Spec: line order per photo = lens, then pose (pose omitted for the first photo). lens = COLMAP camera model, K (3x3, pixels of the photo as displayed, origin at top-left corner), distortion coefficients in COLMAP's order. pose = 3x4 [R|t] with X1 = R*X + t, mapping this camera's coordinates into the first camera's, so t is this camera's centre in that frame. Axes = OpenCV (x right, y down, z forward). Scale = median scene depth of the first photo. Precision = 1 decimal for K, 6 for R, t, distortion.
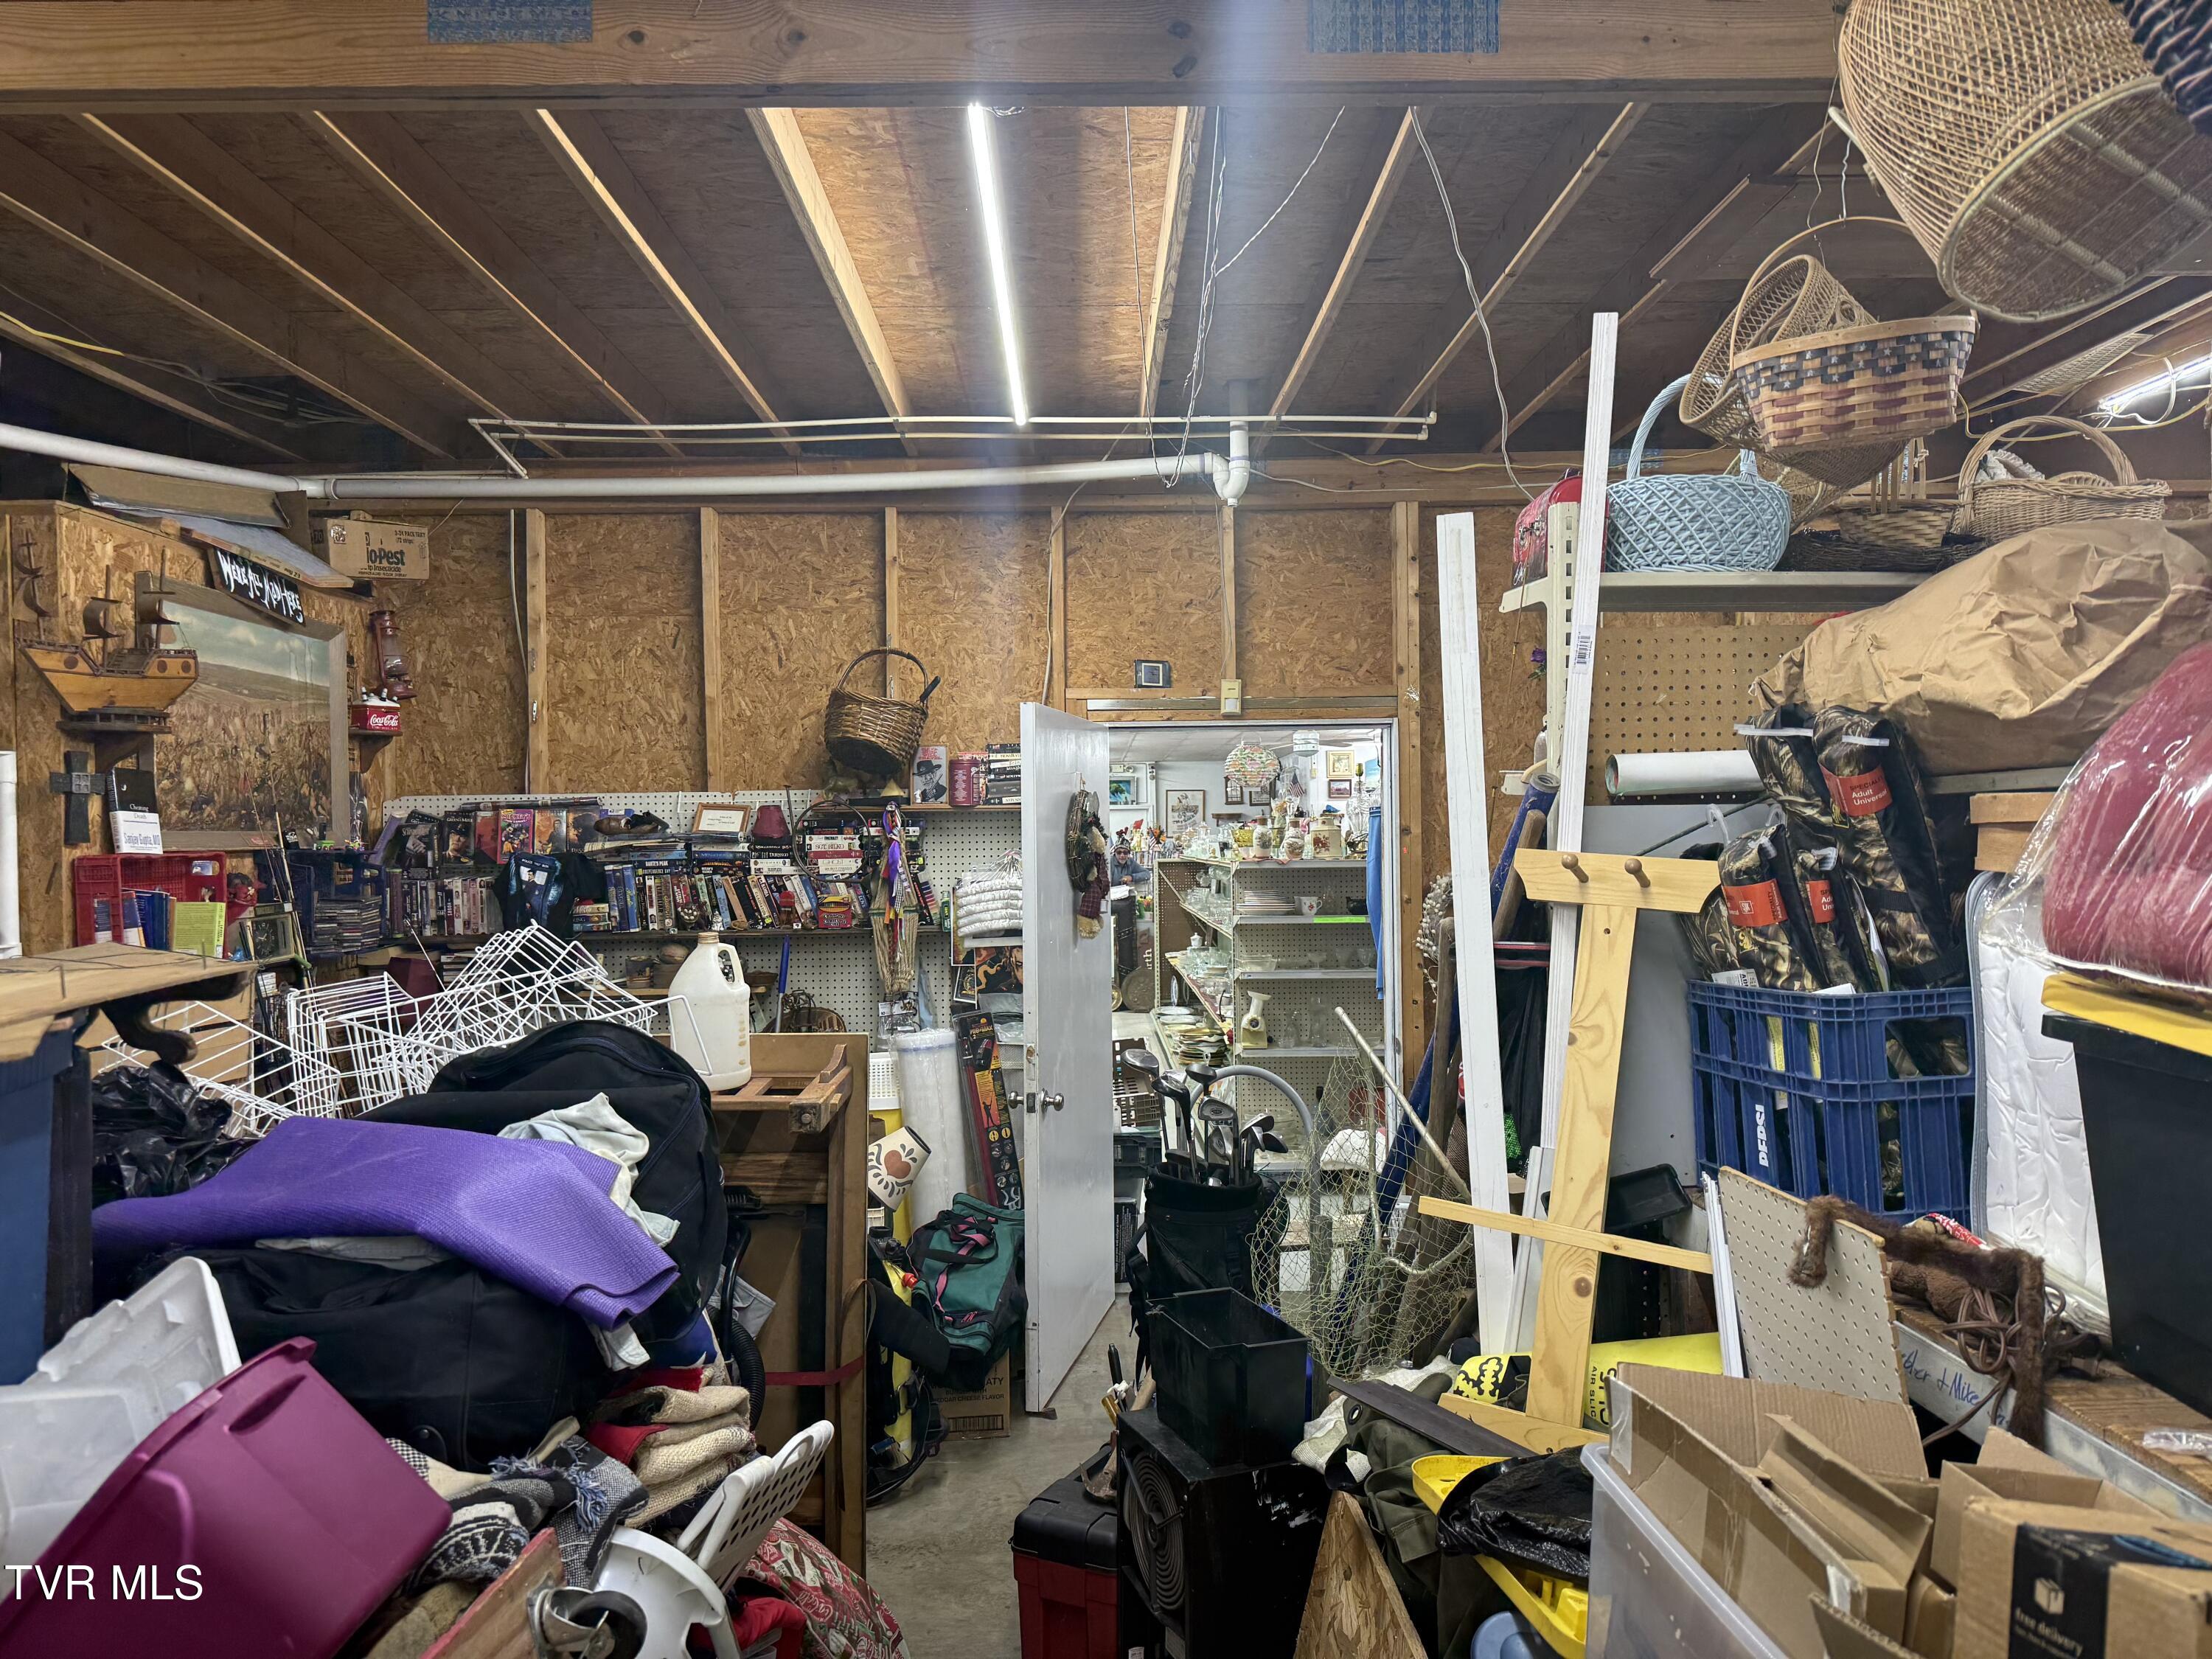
lens RADIAL K [[1550.1, 0, 1121.8], [0, 1550.1, 839.9], [0, 0, 1]] dist [0.164174, -0.265979]
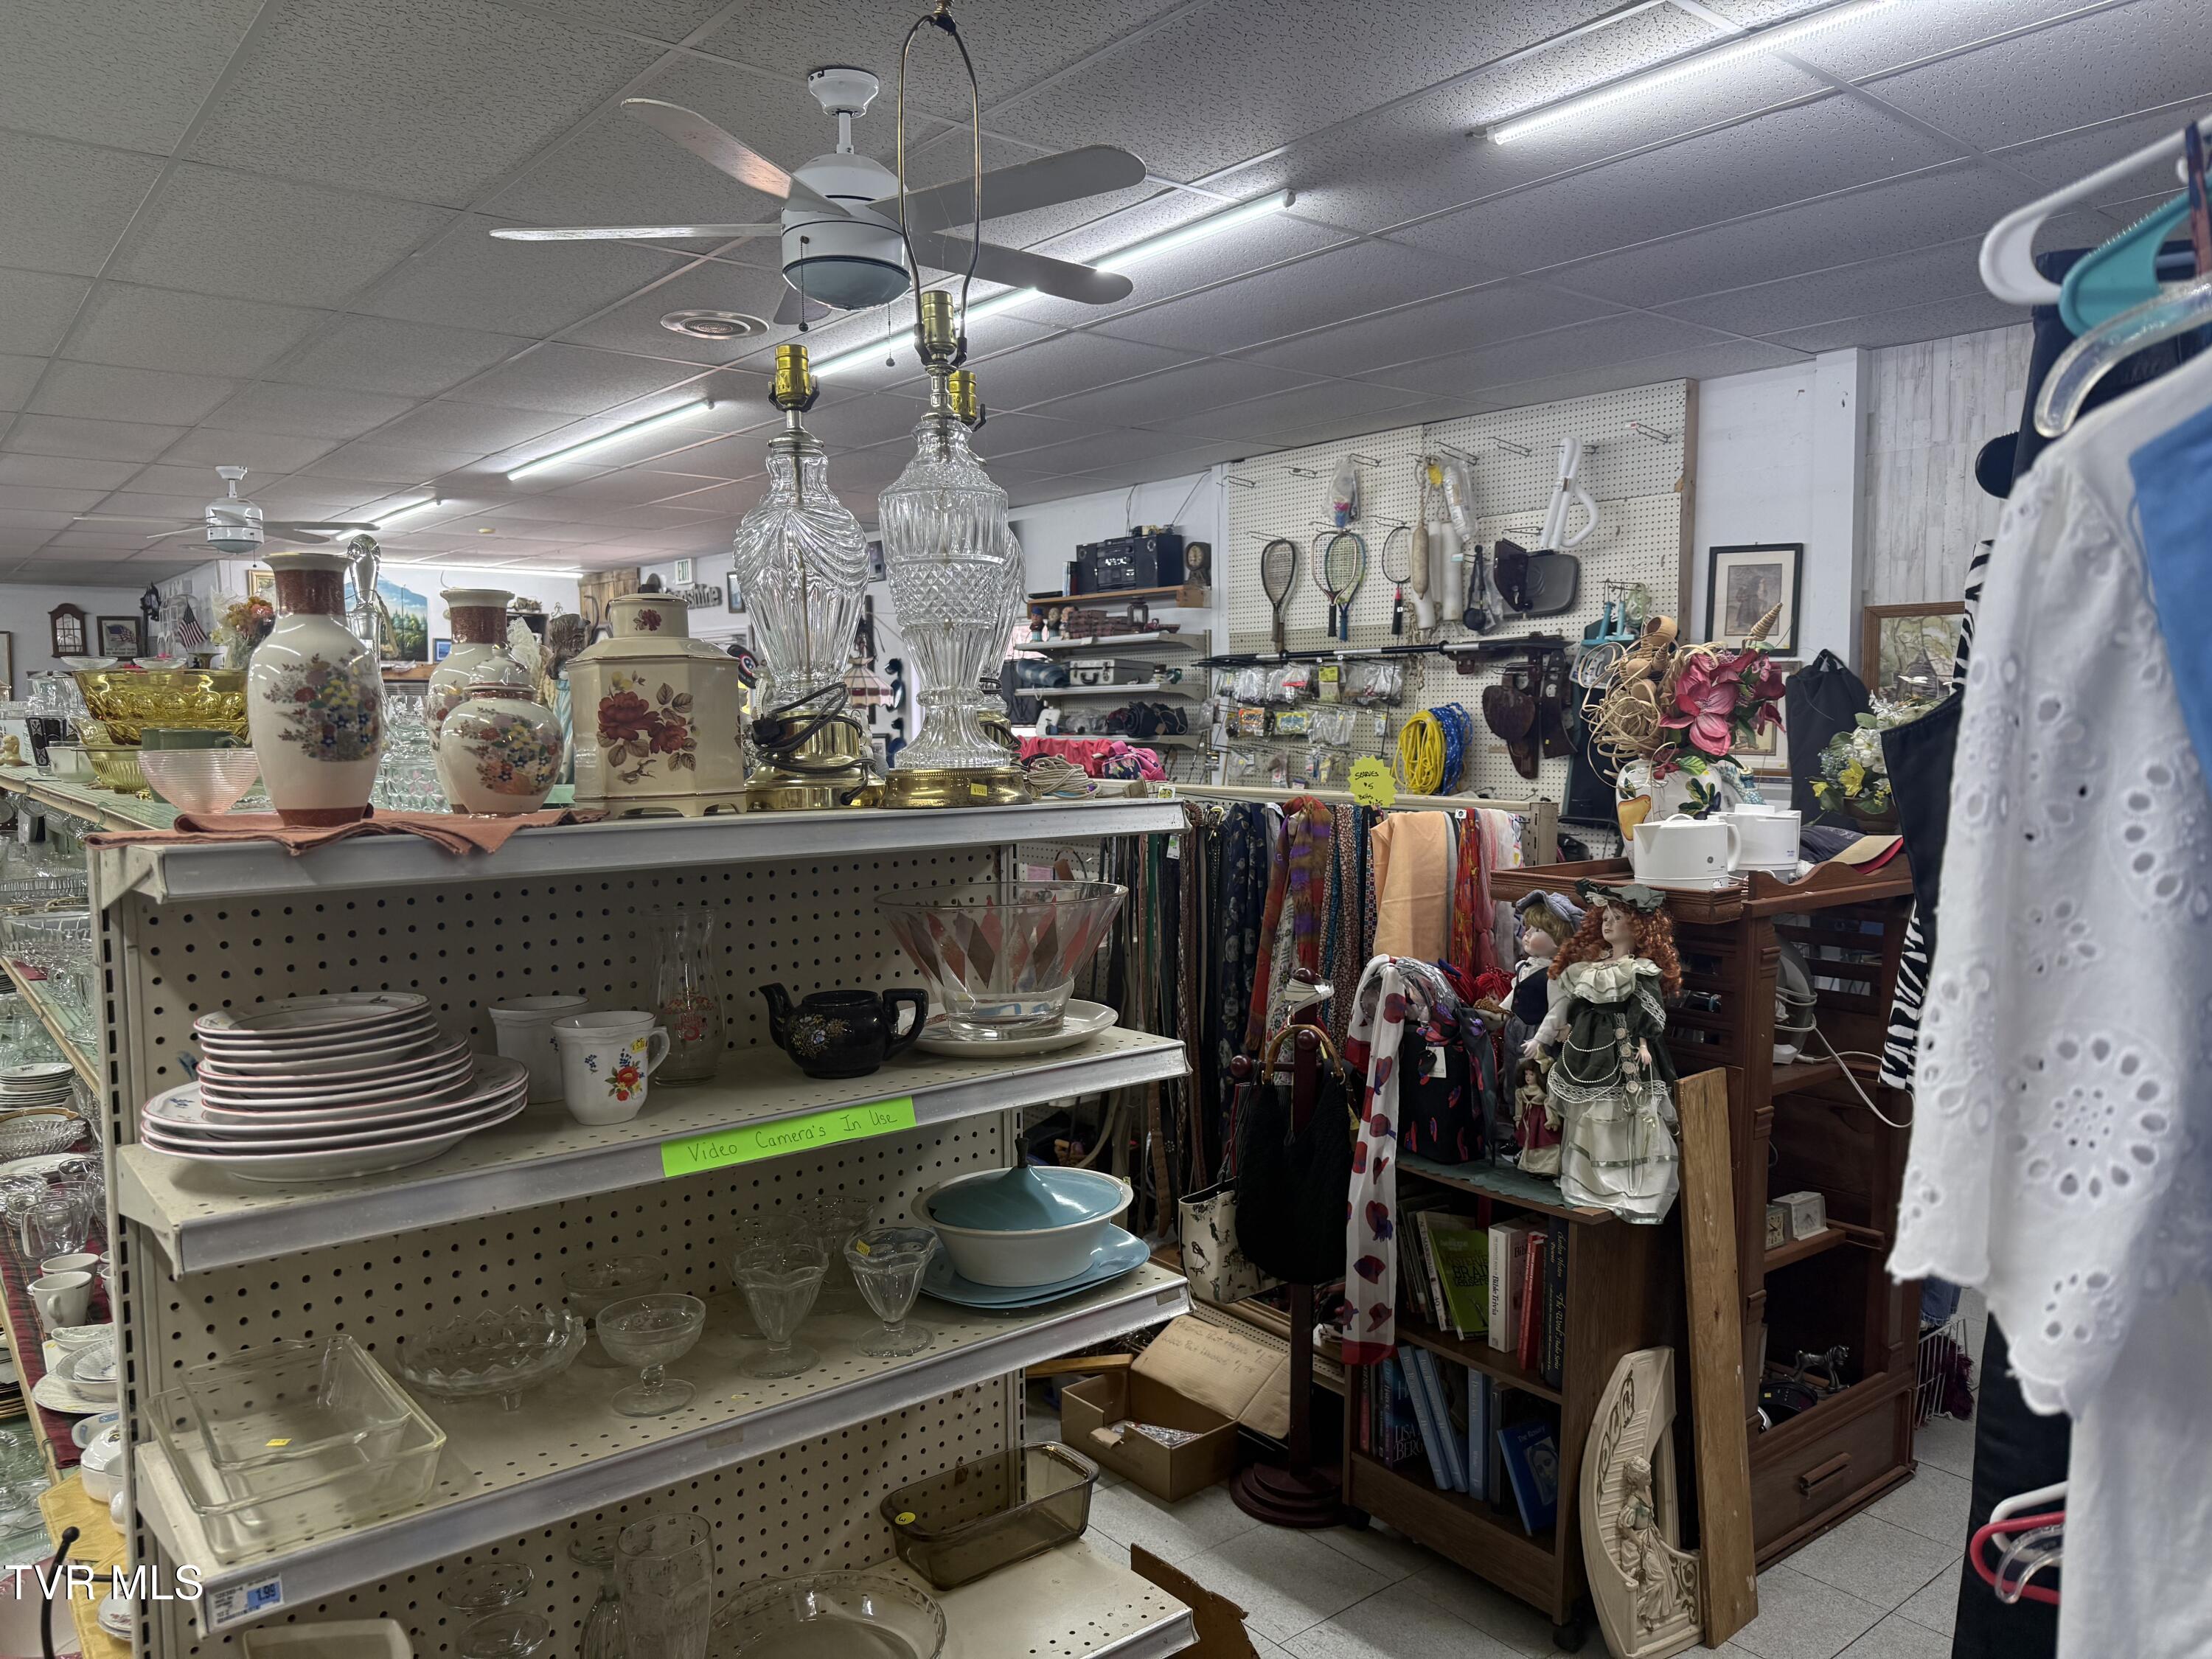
lens RADIAL K [[1550.1, 0, 1121.8], [0, 1550.1, 839.9], [0, 0, 1]] dist [0.164174, -0.265979]
pose [[0.791163, -0.033491, 0.610687, 0.055314], [-0.010758, 0.997583, 0.068646, 0.002152], [-0.611510, -0.060880, 0.788891, 0.809014]]
